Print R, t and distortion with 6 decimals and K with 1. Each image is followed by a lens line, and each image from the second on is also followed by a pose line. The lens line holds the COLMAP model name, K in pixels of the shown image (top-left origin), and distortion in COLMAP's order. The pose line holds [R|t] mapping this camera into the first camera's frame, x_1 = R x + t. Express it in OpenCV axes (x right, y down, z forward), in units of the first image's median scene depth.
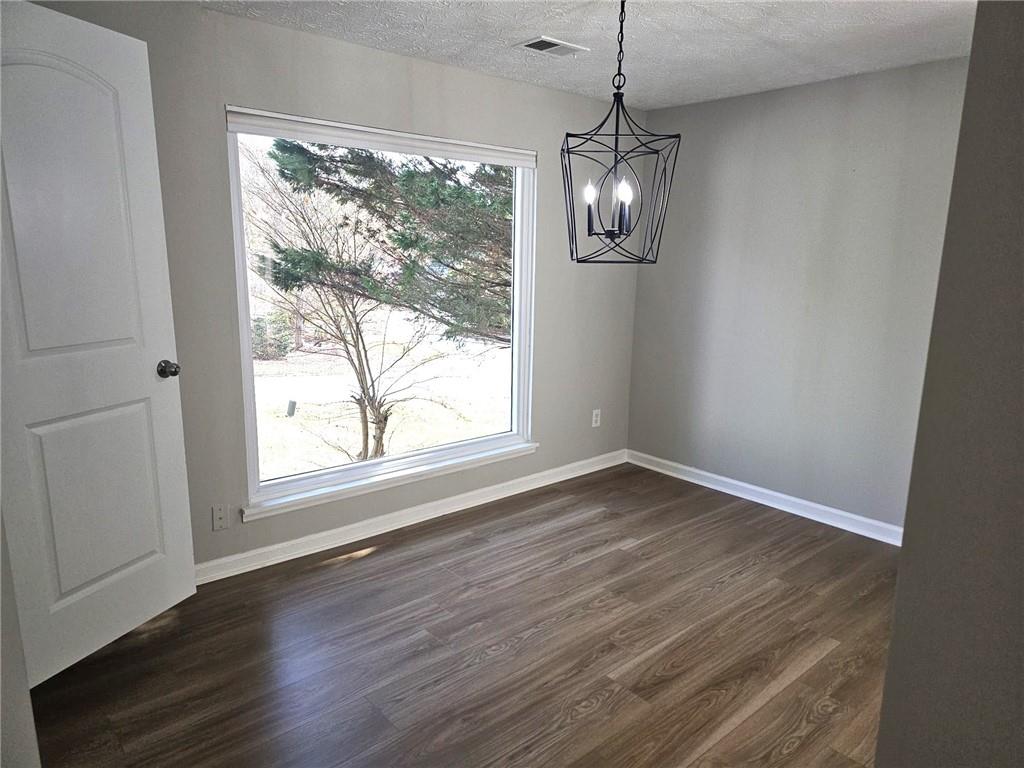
lens RADIAL K [[685.6, 0, 520.8], [0, 685.6, 384.7], [0, 0, 1]] dist [0.080646, -0.073751]
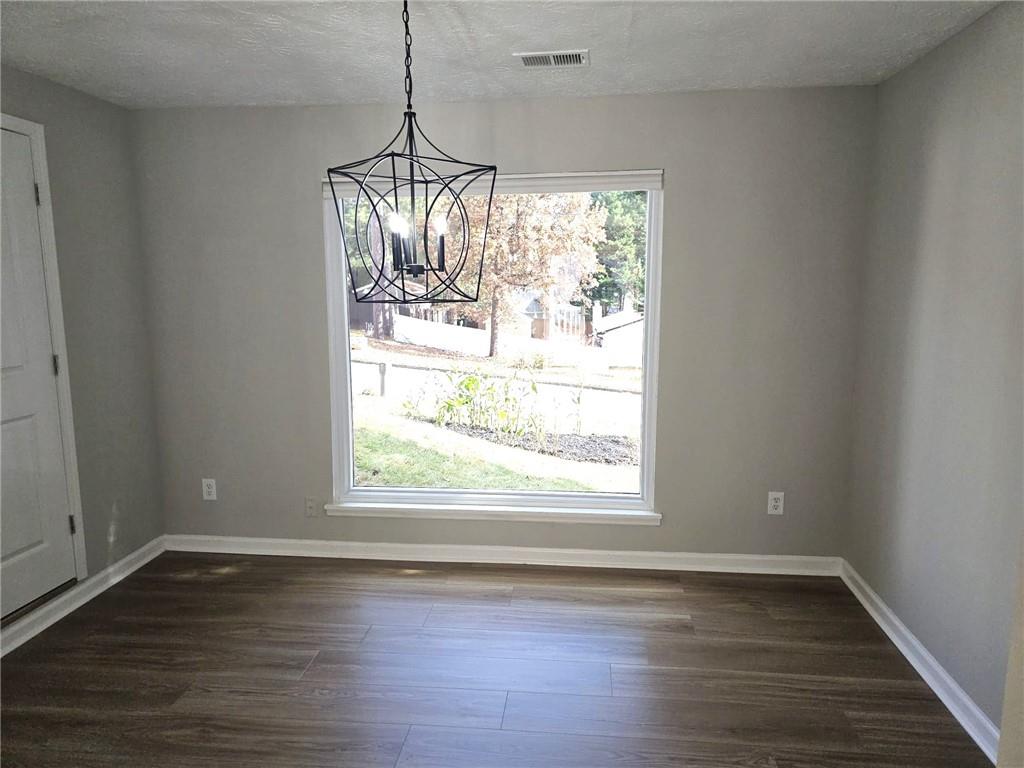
lens RADIAL K [[685.6, 0, 520.8], [0, 685.6, 384.7], [0, 0, 1]] dist [0.080646, -0.073751]
pose [[0.675014, 0.086283, -0.732742, 0.562051], [-0.118715, 0.992900, 0.007556, -0.062965], [0.728191, 0.081887, 0.680464, 0.330052]]
